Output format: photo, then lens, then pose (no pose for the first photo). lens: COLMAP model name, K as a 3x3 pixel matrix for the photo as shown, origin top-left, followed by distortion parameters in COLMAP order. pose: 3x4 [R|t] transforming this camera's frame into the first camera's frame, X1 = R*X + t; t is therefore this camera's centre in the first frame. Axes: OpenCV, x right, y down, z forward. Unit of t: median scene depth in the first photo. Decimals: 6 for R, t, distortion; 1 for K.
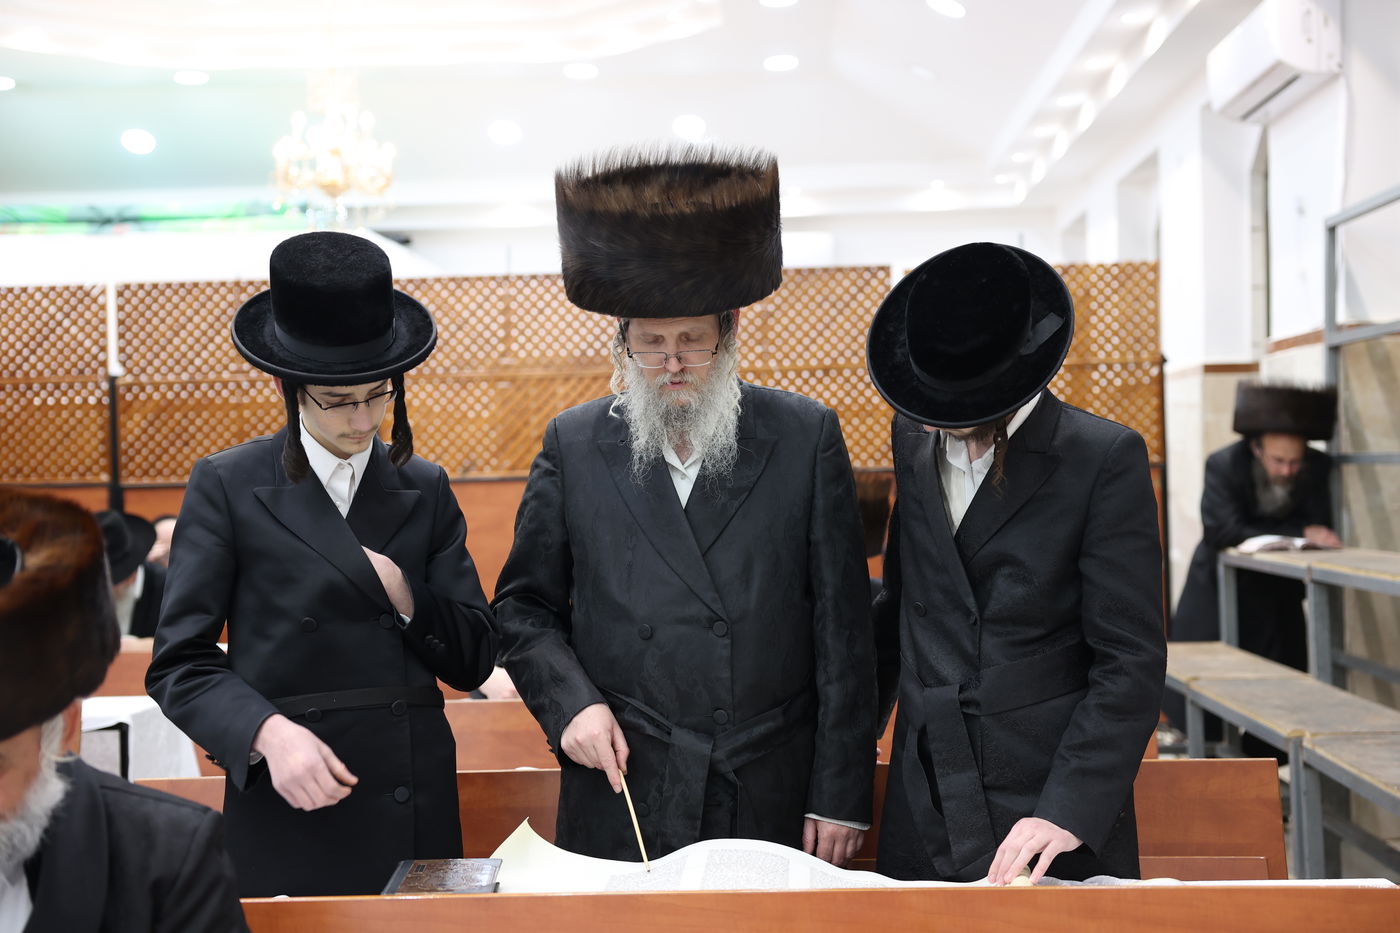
lens RADIAL K [[1946.7, 0, 707.9], [0, 1946.7, 462.1], [0, 0, 1]] dist [0.117753, -0.016200]
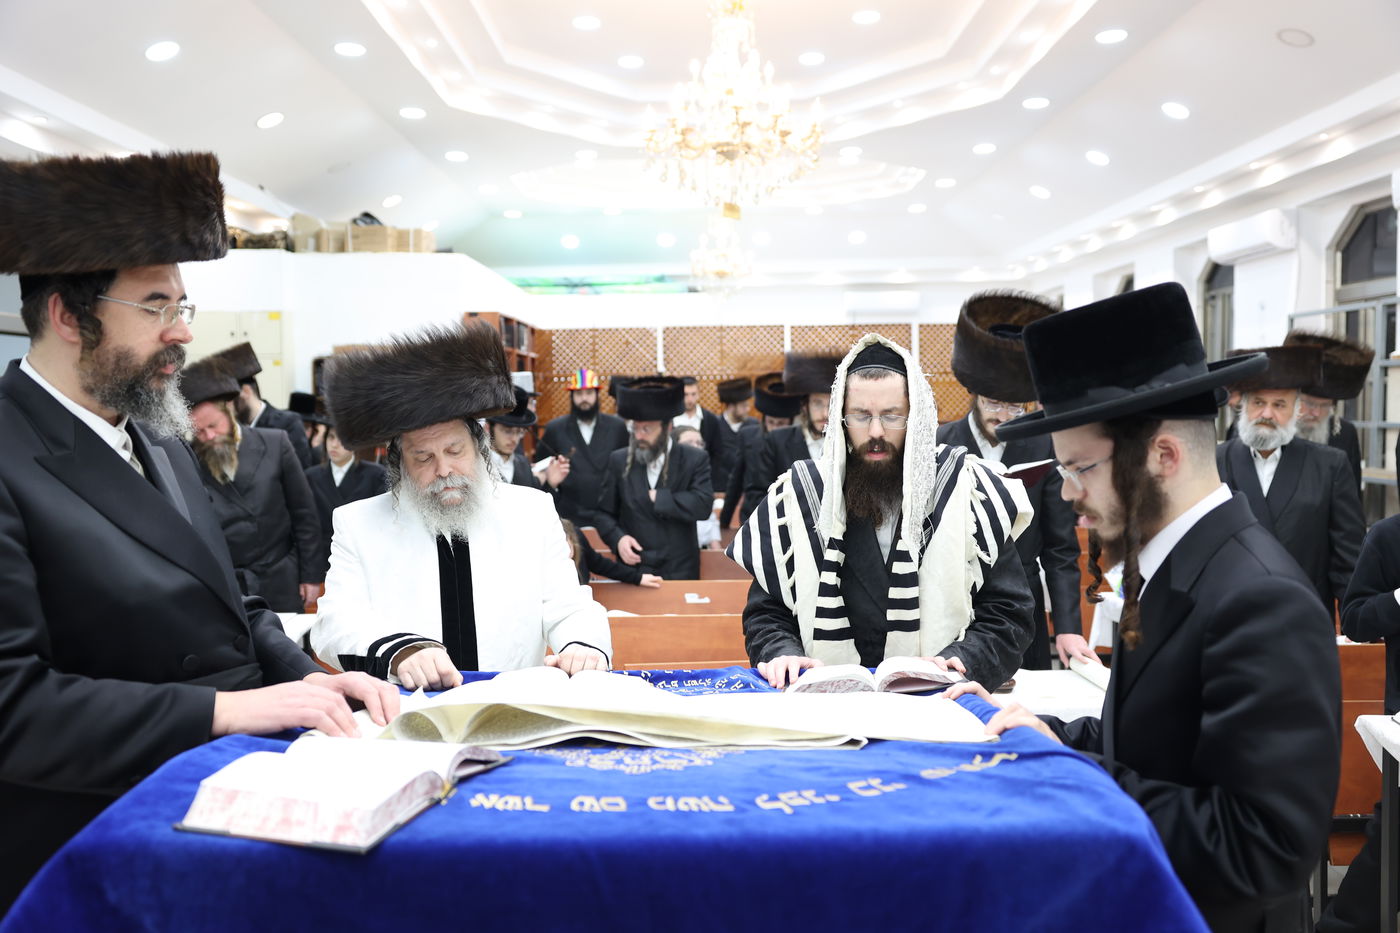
lens RADIAL K [[1138.1, 0, 698.3], [0, 1138.1, 463.7], [0, 0, 1]] dist [-0.072201, 0.101598]
pose [[0.998912, 0.005504, 0.046307, -0.316383], [-0.008285, 0.998159, 0.060081, -0.019953], [-0.045891, -0.060399, 0.997119, -0.189029]]
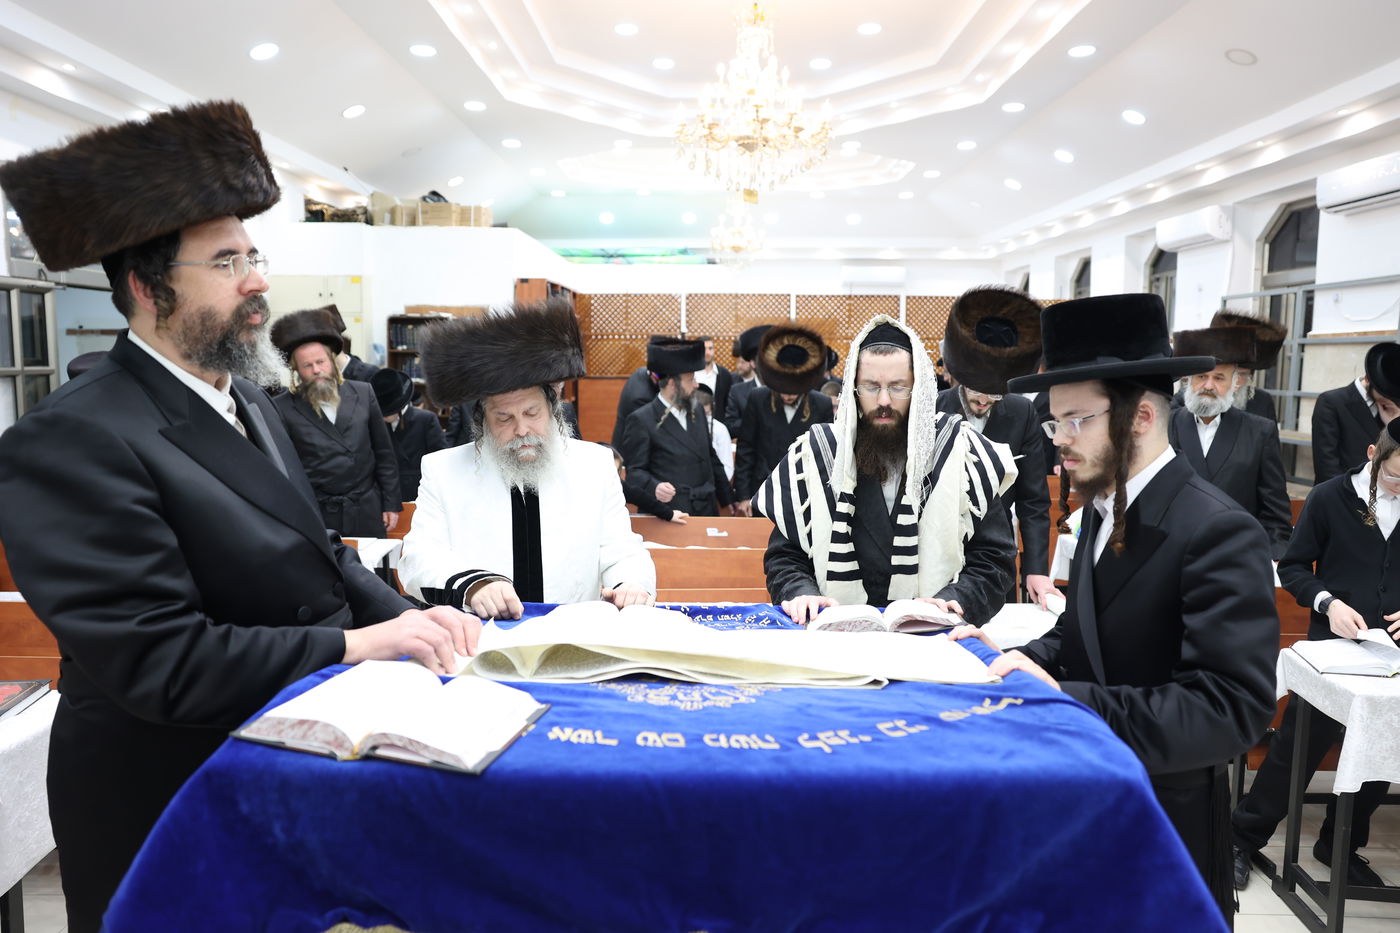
lens RADIAL K [[967.3, 0, 698.2], [0, 967.3, 464.4], [0, 0, 1]] dist [-0.113294, 0.099454]
pose [[0.999065, 0.023833, 0.036065, -0.321895], [-0.027944, 0.992603, 0.118148, -0.023741], [-0.032982, -0.119046, 0.992341, -0.182098]]
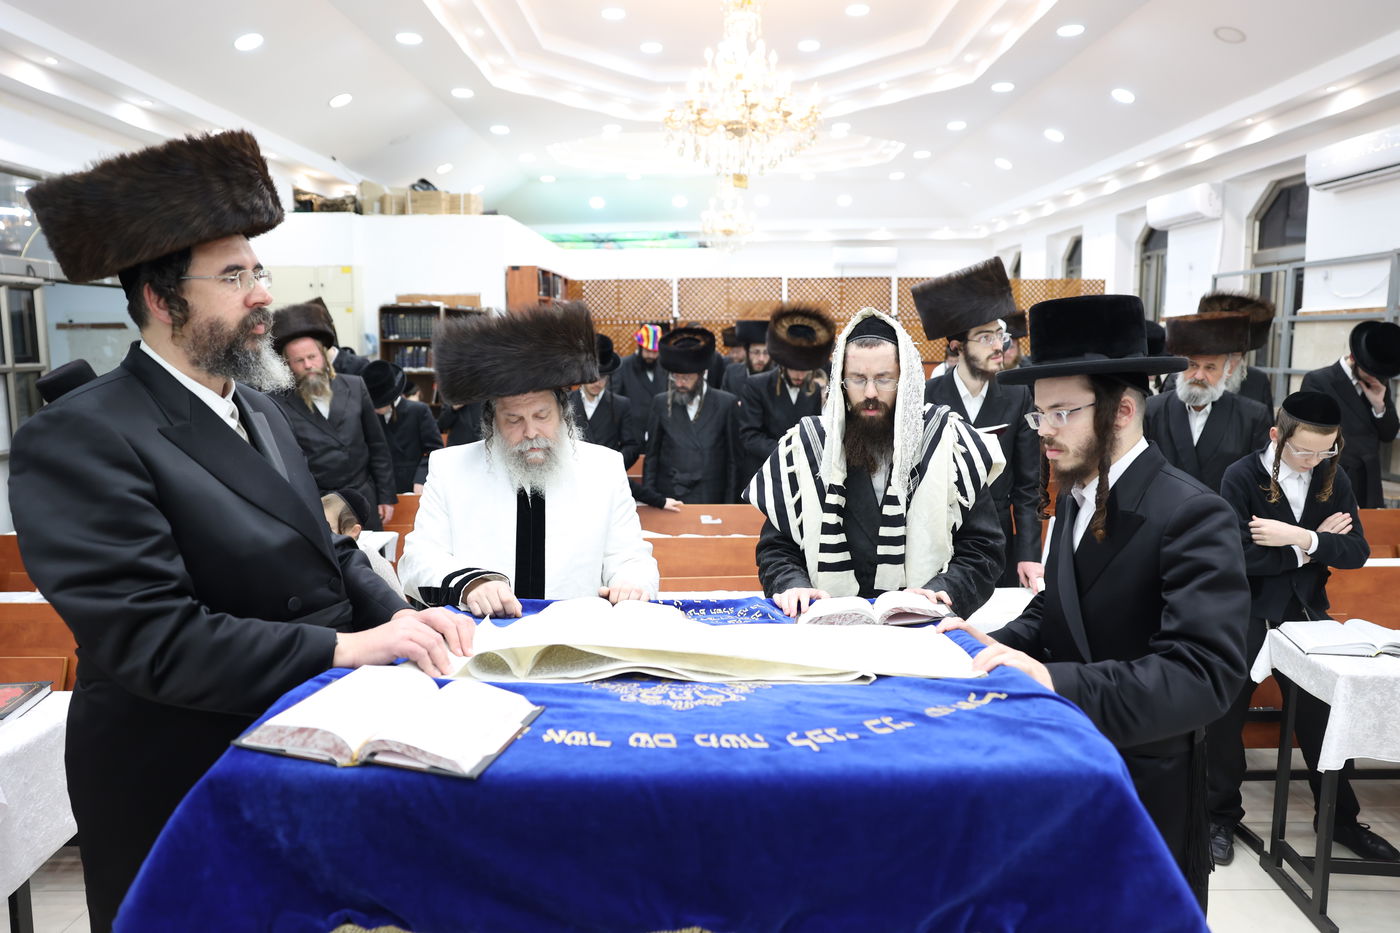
lens RADIAL K [[967.3, 0, 698.2], [0, 967.3, 464.4], [0, 0, 1]] dist [-0.113294, 0.099454]
pose [[0.999103, 0.008221, 0.041539, -0.320982], [-0.013831, 0.990526, 0.136629, -0.027262], [-0.040022, -0.137081, 0.989751, -0.184070]]
